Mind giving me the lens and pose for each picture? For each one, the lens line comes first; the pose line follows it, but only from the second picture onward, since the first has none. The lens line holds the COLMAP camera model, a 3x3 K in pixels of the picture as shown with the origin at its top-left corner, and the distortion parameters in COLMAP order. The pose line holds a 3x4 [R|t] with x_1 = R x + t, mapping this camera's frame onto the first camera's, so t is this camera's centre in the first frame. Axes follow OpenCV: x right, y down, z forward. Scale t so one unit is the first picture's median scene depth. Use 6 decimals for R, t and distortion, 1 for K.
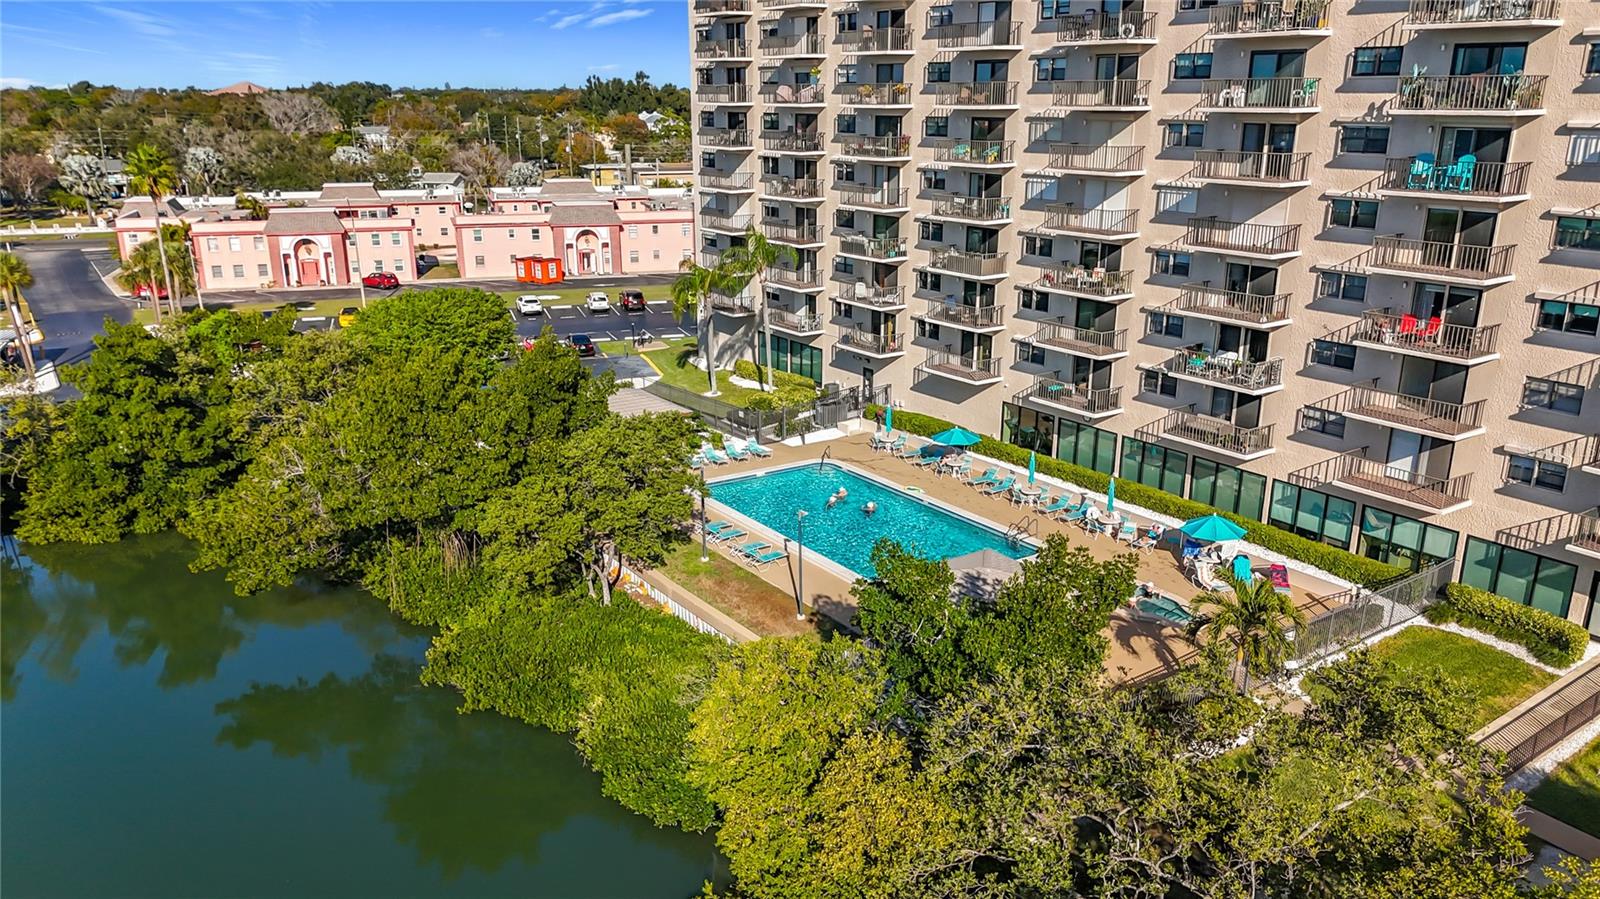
lens RADIAL K [[1200.0, 0, 800.9], [0, 1200.0, 506.0], [0, 0, 1]] dist [0.015182, 0.004171]
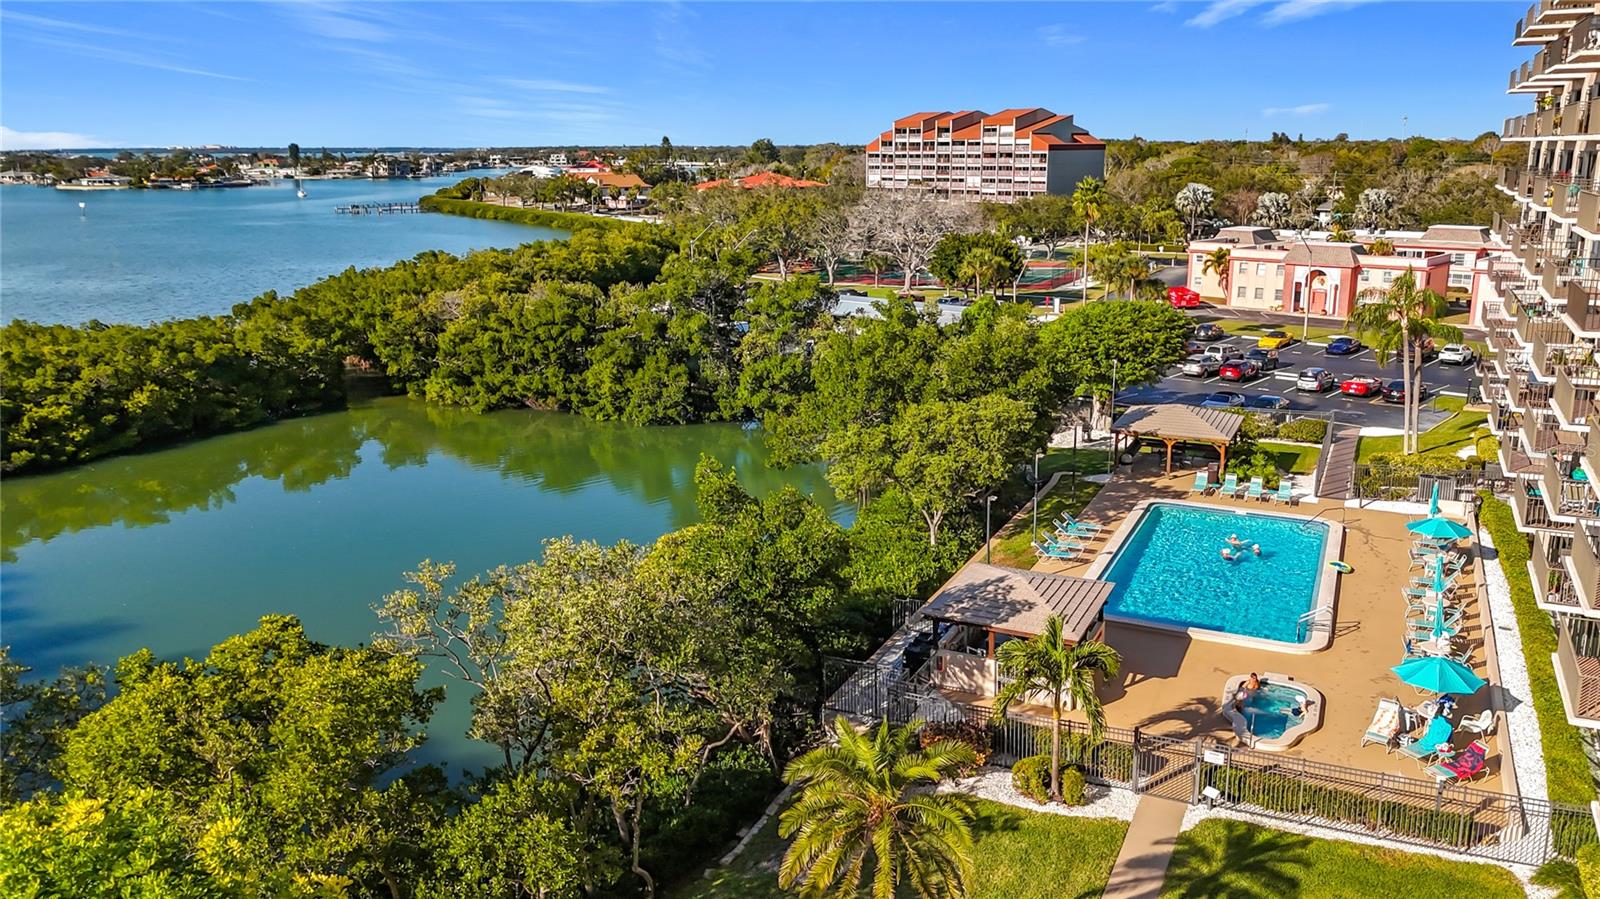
lens RADIAL K [[1210.4, 0, 806.7], [0, 1210.4, 429.5], [0, 0, 1]] dist [0.017149, 0.006660]
pose [[0.501209, 0.193816, -0.843342, 0.592154], [-0.276062, 0.959481, 0.056440, -0.048197], [0.820109, 0.204527, 0.534406, 0.182565]]
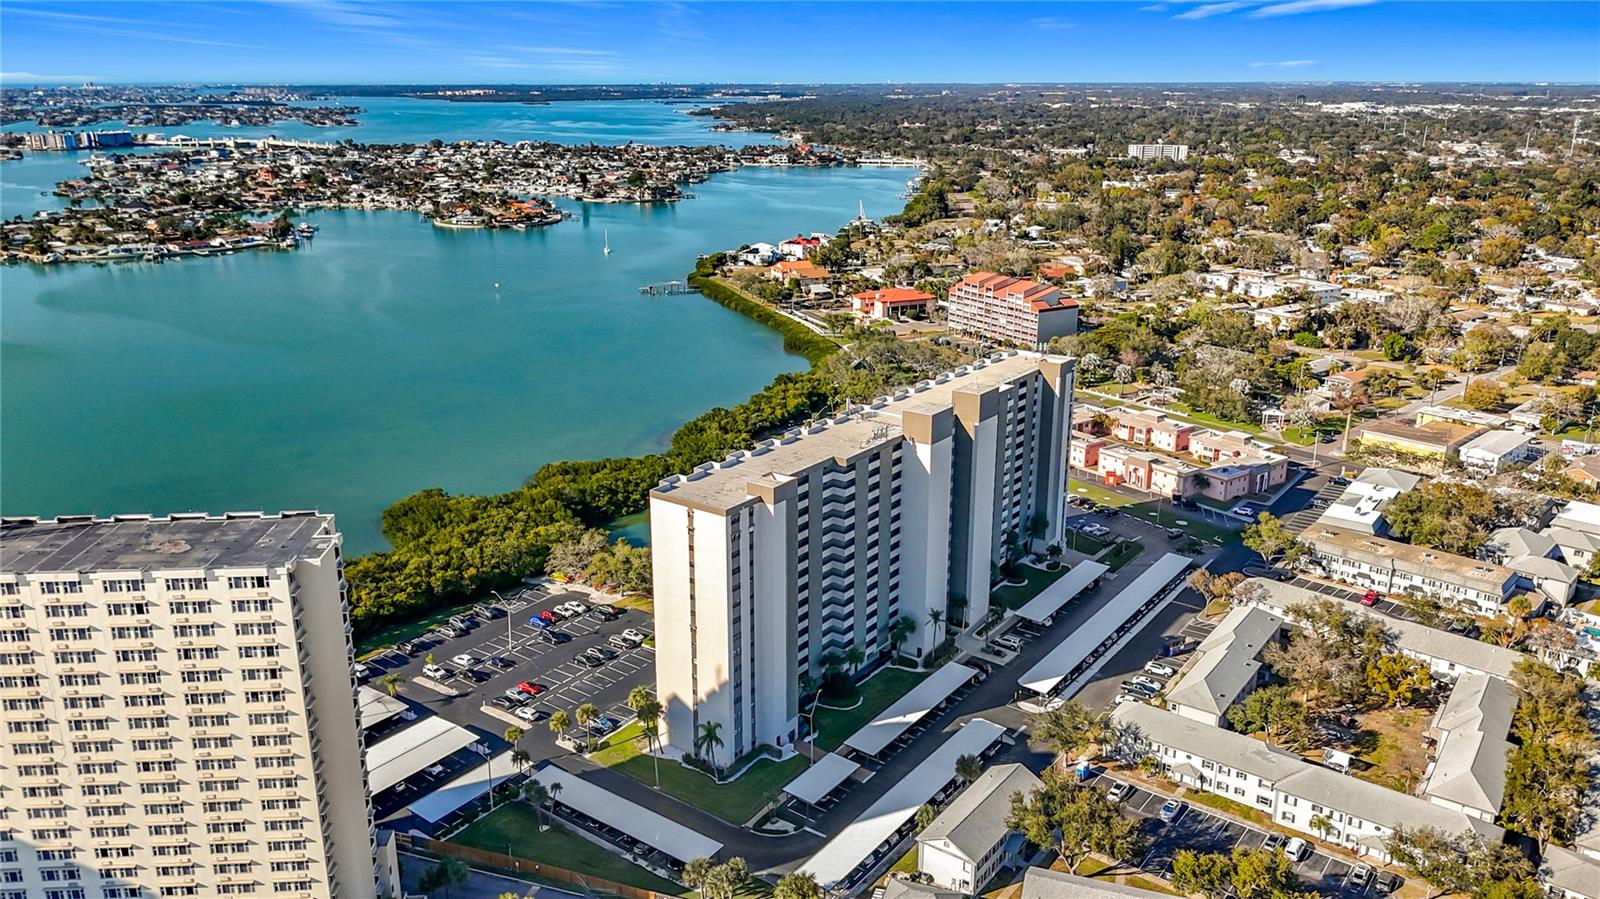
lens RADIAL K [[1182.8, 0, 805.1], [0, 1182.8, 444.1], [0, 0, 1]] dist [0.052266, -0.082657]
pose [[0.337050, 0.271801, -0.901400, 3.739725], [-0.302434, 0.937936, 0.169733, -1.034048], [0.891589, 0.215405, 0.398333, -1.174626]]
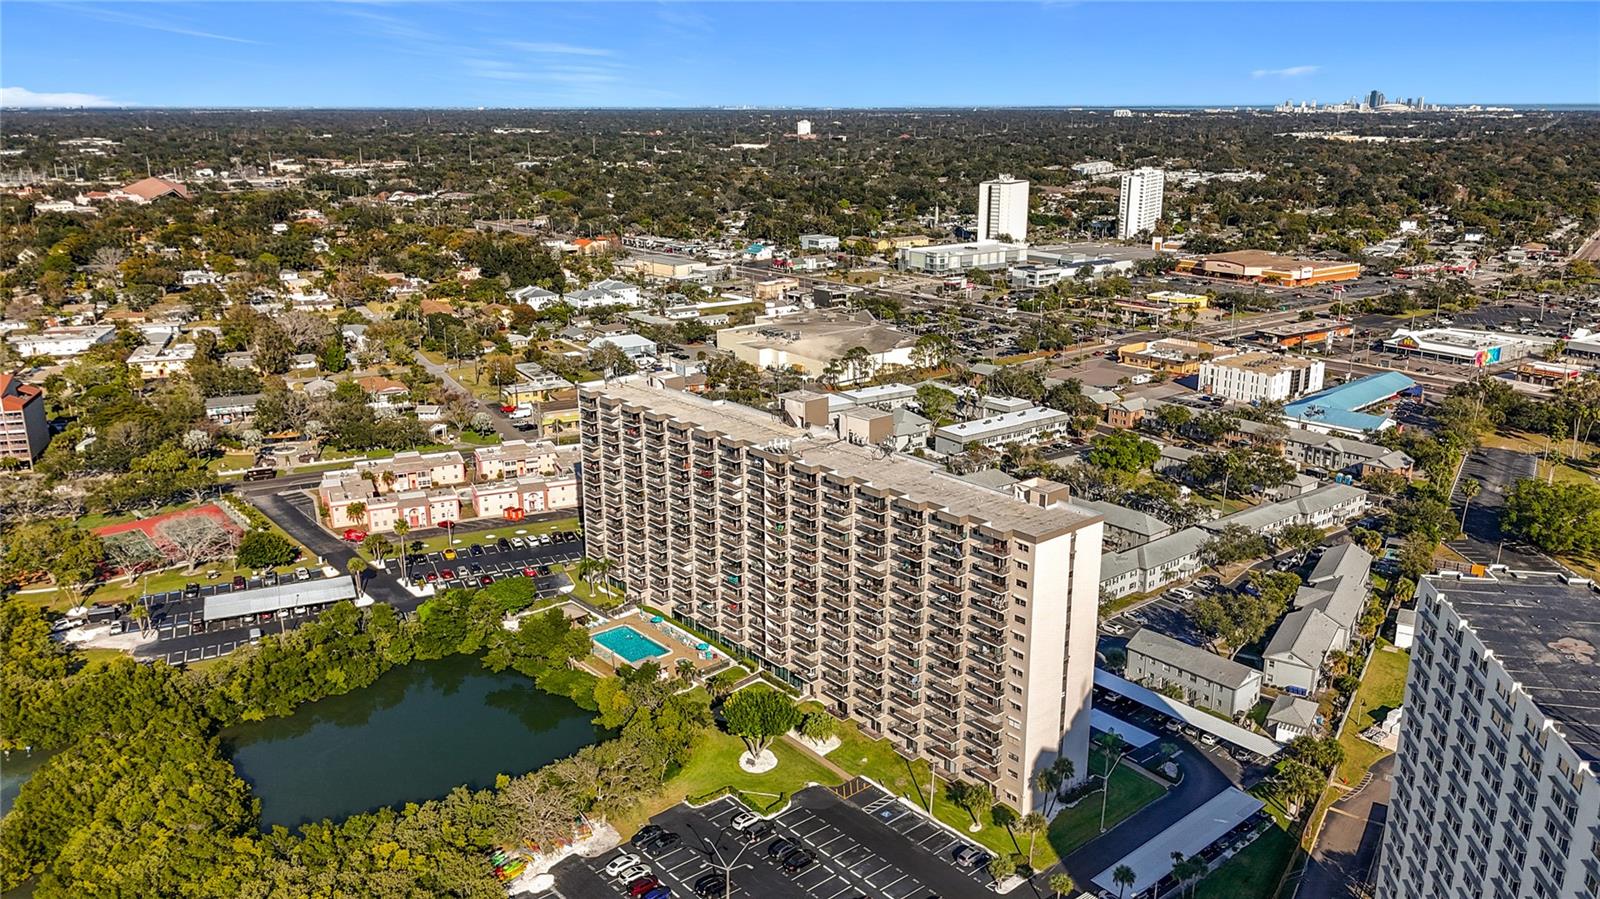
lens RADIAL K [[1191.0, 0, 804.5], [0, 1191.0, 443.6], [0, 0, 1]] dist [0.048451, -0.077870]
pose [[0.993320, -0.033039, 0.110559, 0.192339], [0.039061, 0.997843, -0.052751, -0.398524], [-0.108578, 0.056718, 0.992469, -2.903093]]
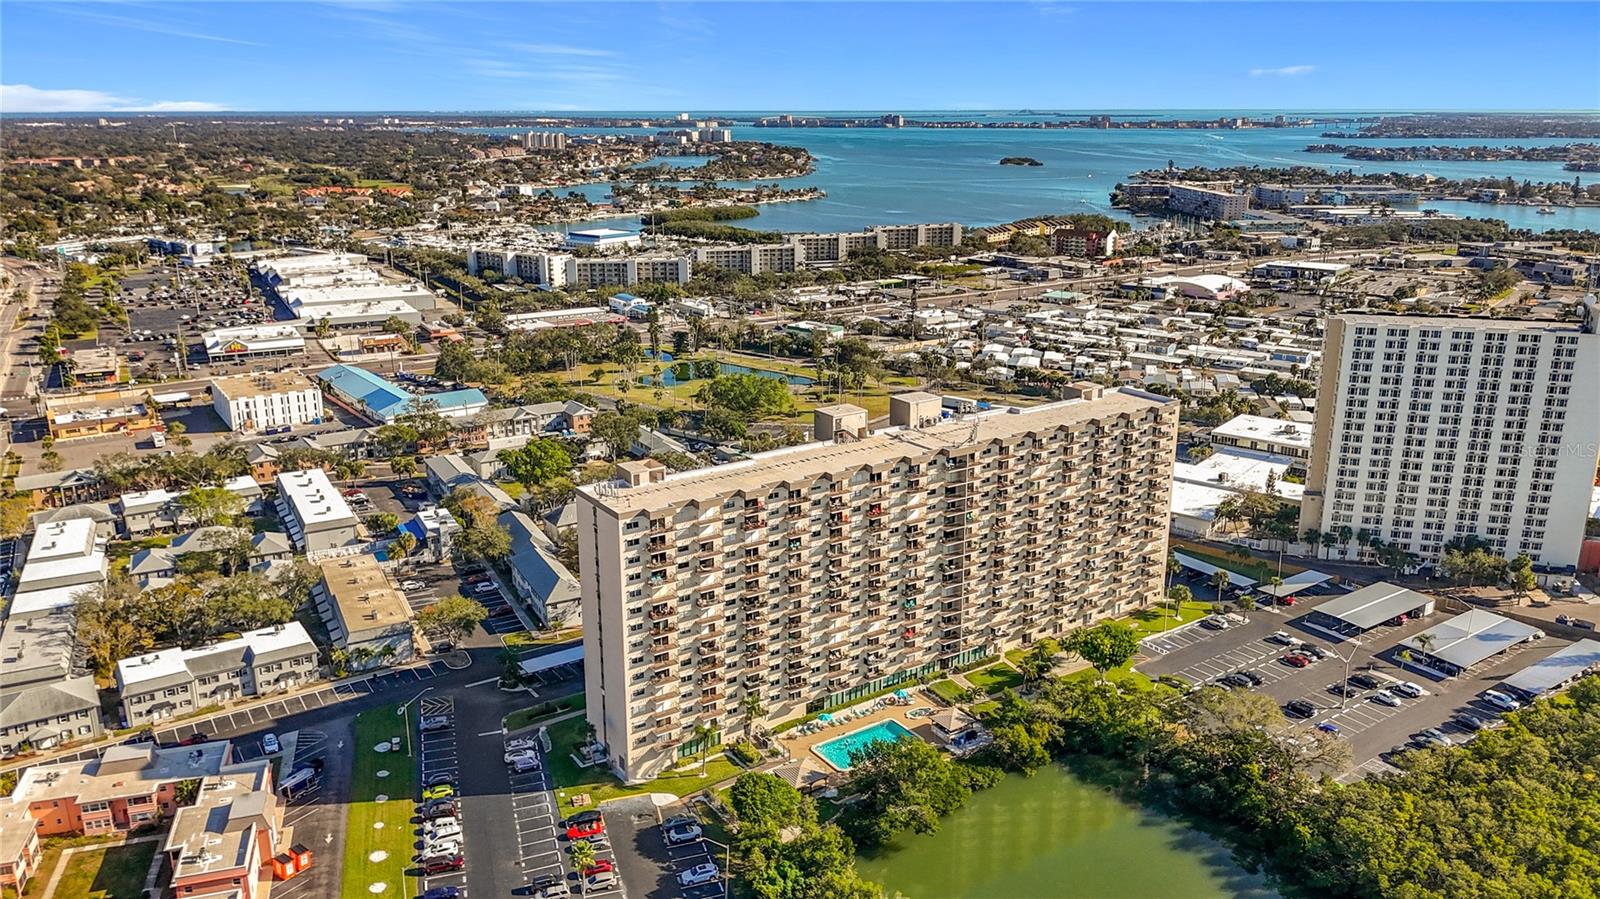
lens RADIAL K [[1182.8, 0, 805.1], [0, 1182.8, 444.1], [0, 0, 1]] dist [0.052266, -0.082657]
pose [[-0.006717, -0.269091, 0.963091, -2.739927], [0.323465, 0.910749, 0.256723, -1.558548], [-0.946216, 0.313251, 0.080924, 0.543353]]
